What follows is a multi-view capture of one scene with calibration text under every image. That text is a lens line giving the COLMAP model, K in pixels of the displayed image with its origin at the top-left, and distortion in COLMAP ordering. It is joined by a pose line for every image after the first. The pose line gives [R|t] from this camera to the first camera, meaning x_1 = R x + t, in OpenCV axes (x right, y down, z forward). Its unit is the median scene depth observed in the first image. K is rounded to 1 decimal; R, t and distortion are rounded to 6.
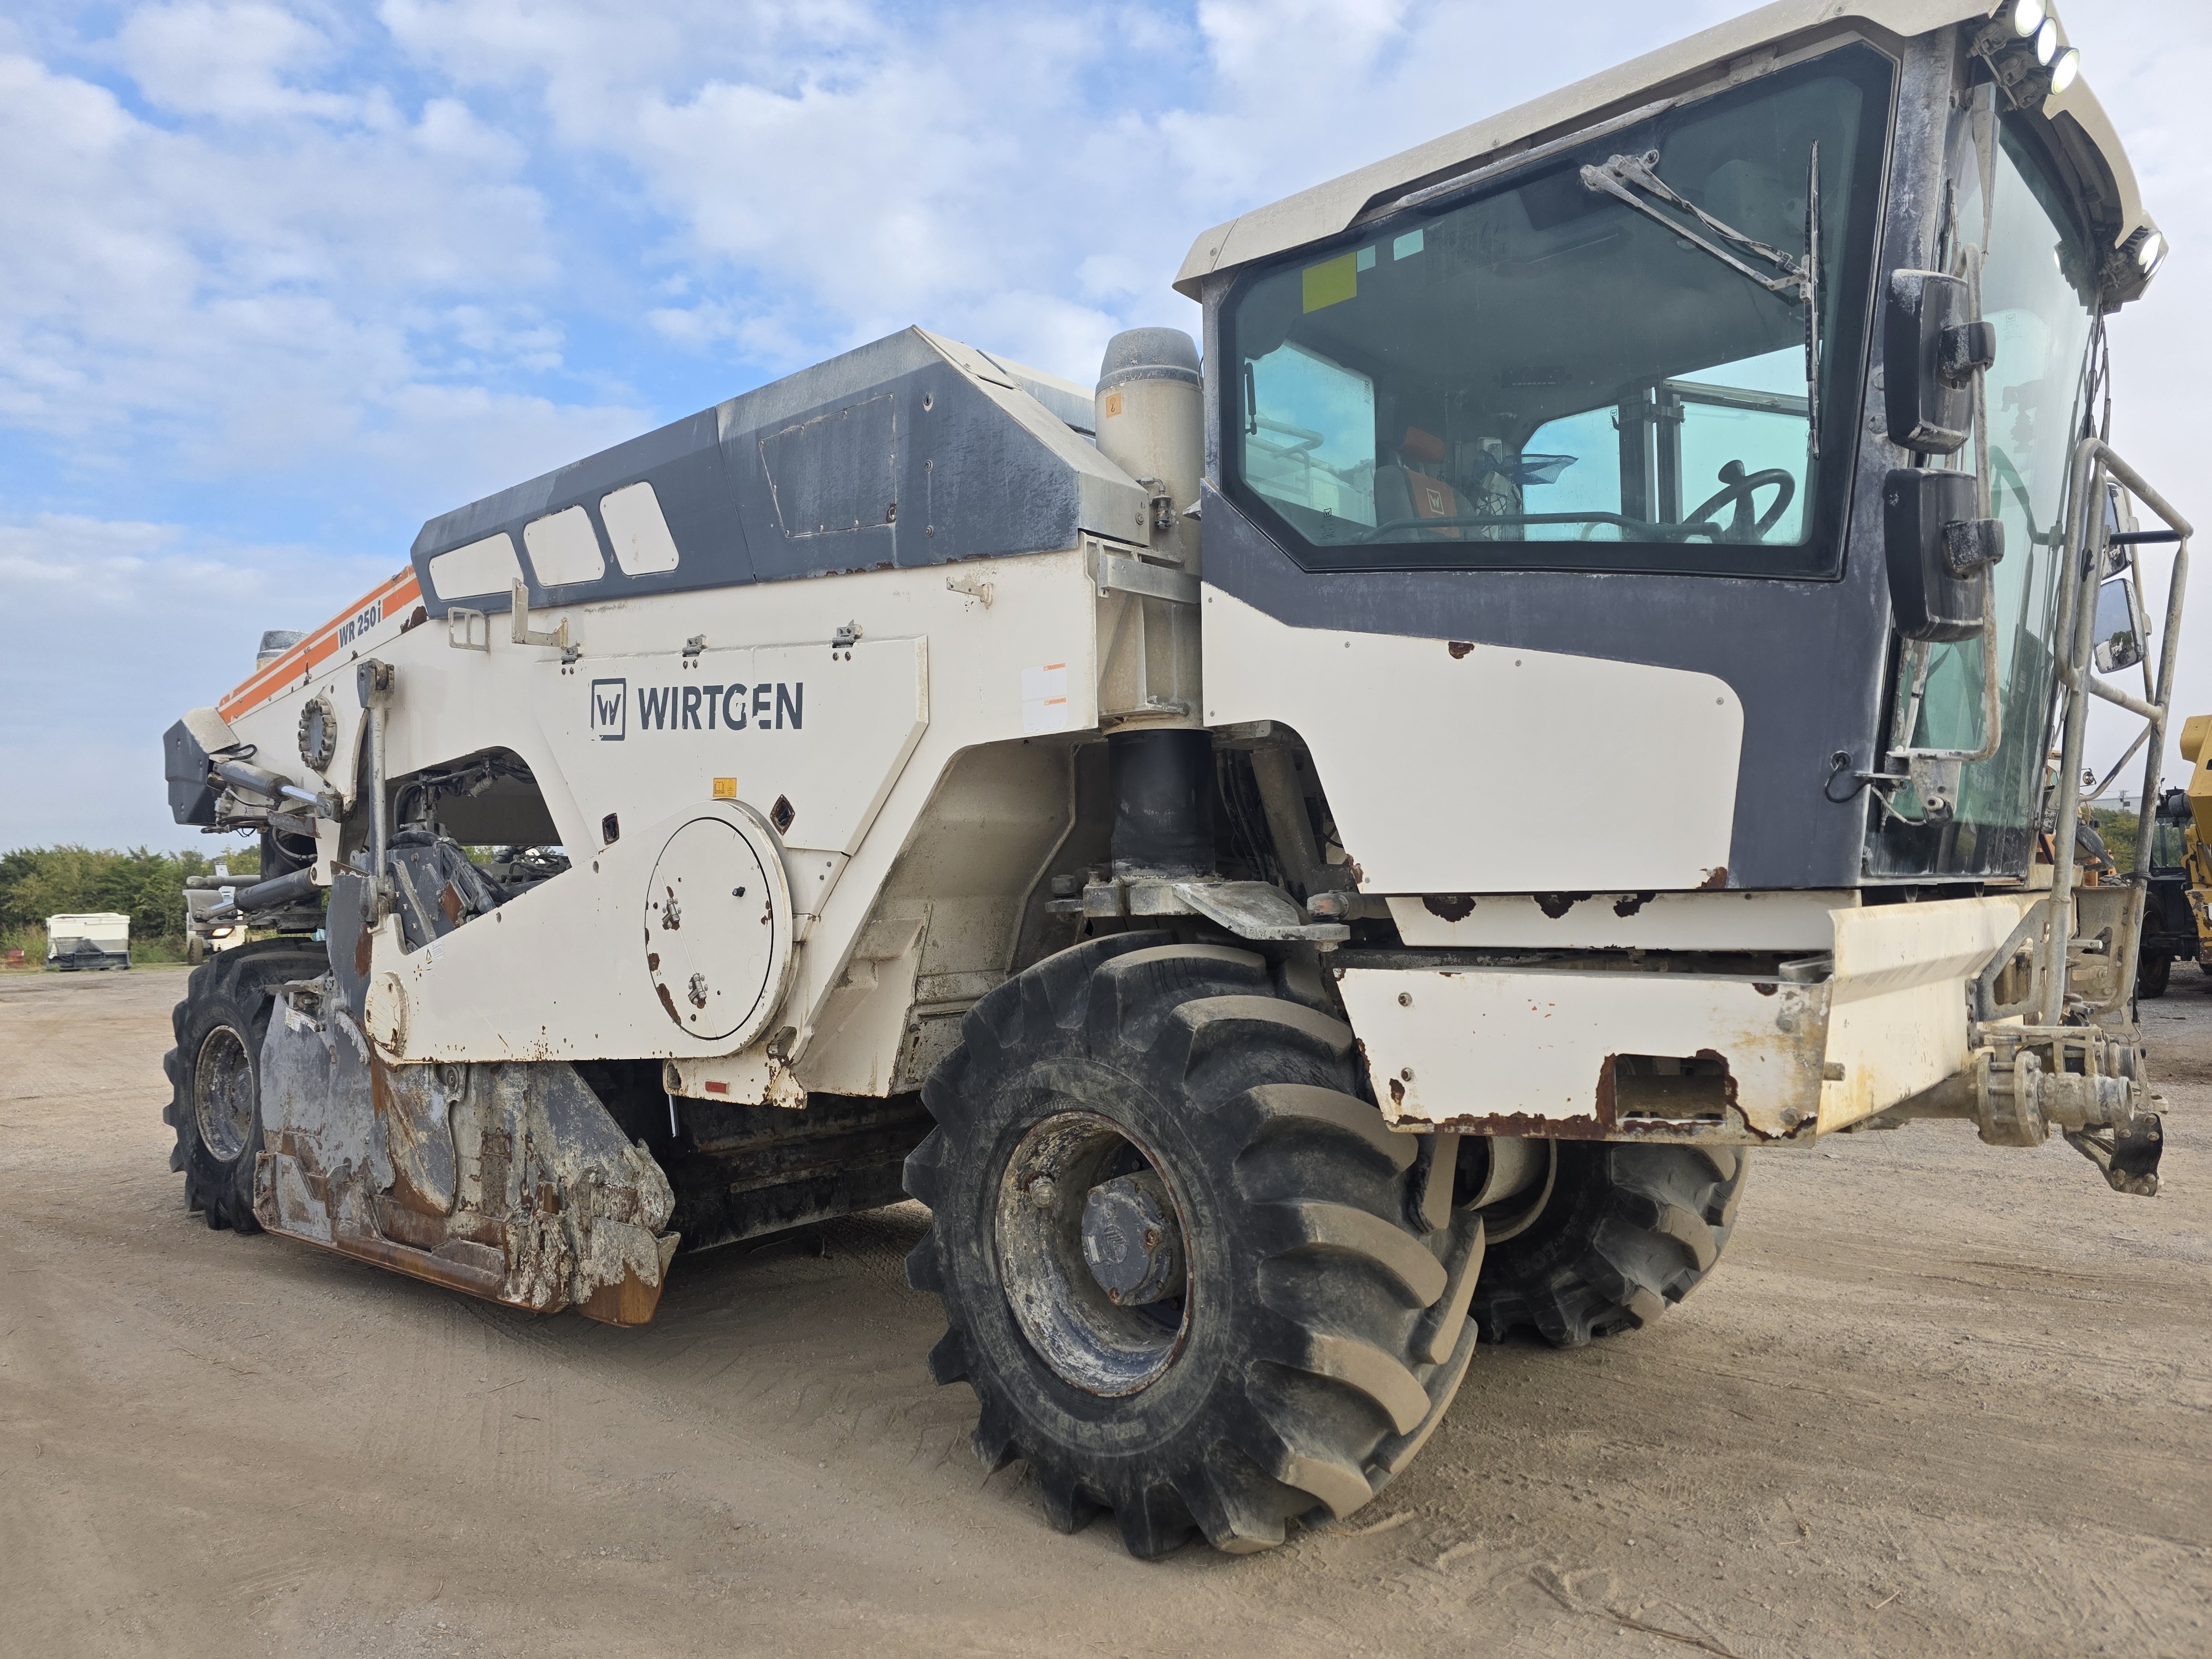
lens RADIAL K [[1492.1, 0, 1042.2], [0, 1492.1, 834.7], [0, 0, 1]] dist [0.067072, -0.069277]
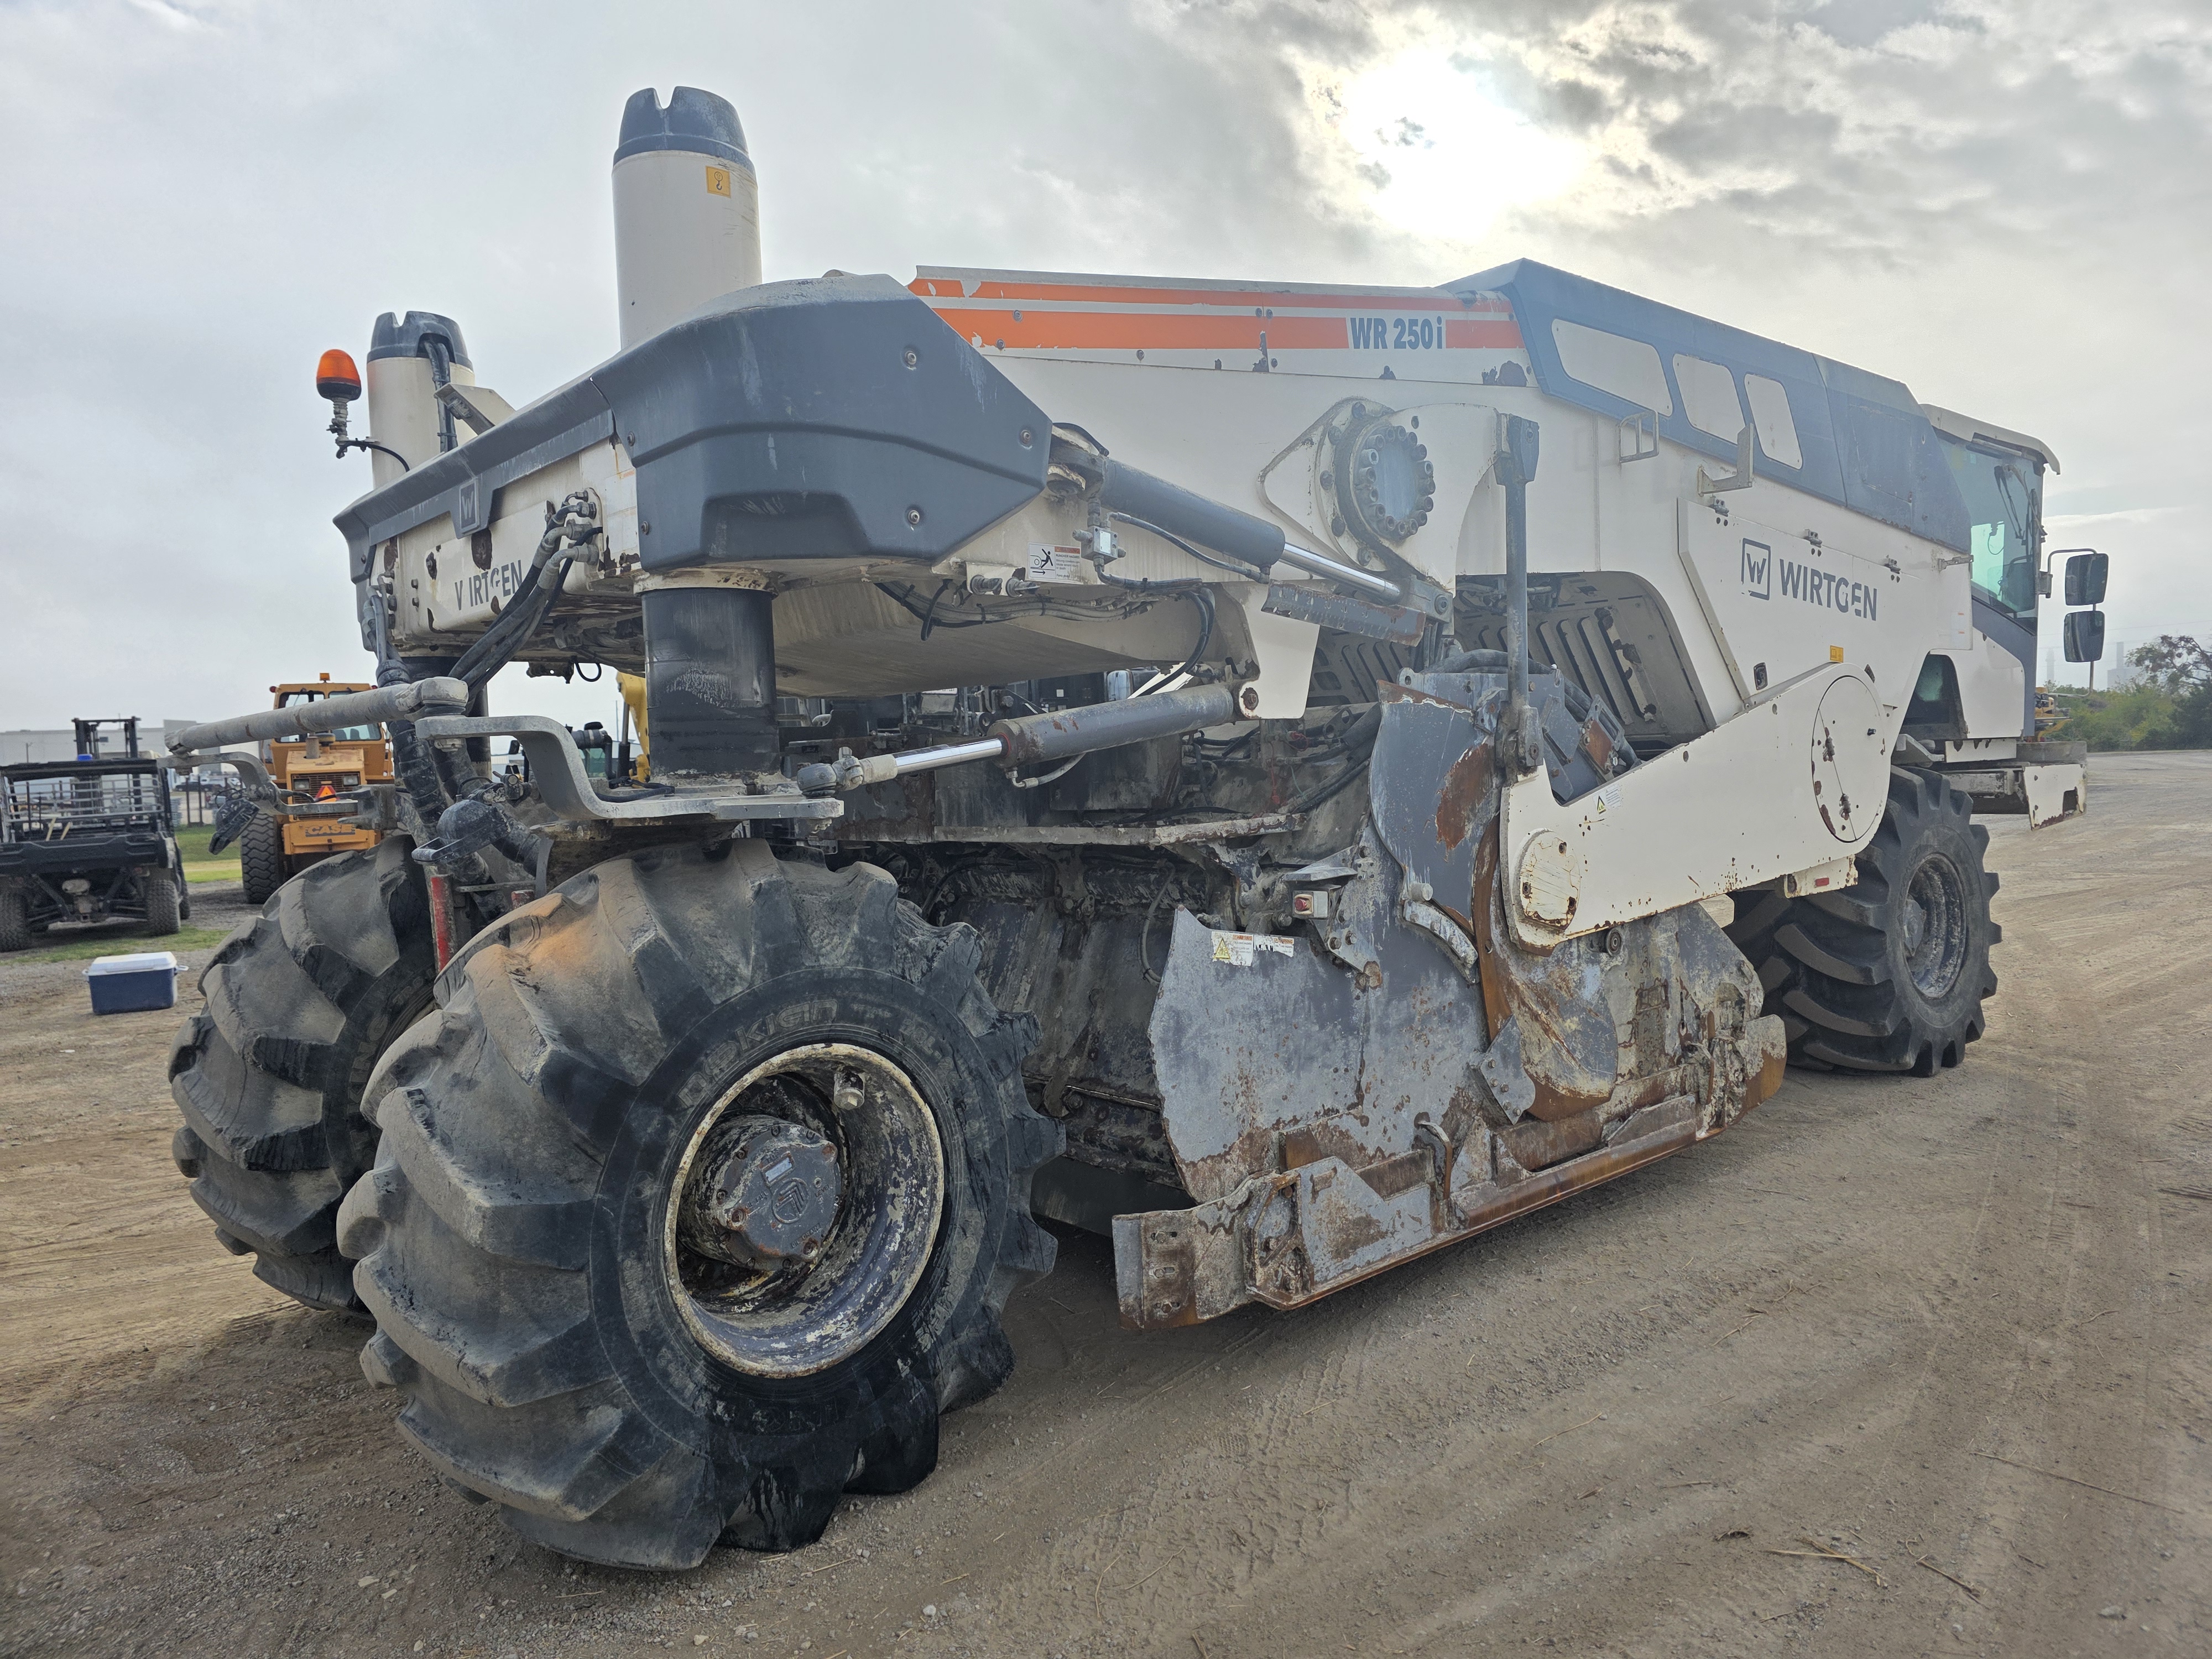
lens RADIAL K [[1542.3, 0, 1106.0], [0, 1542.3, 829.5], [0, 0, 1]] dist [0.062245, -0.075802]
pose [[0.096352, -0.019123, 0.995164, -1.465235], [-0.004681, 0.999796, 0.019666, 0.088605], [-0.995336, -0.006553, 0.096243, 1.340320]]
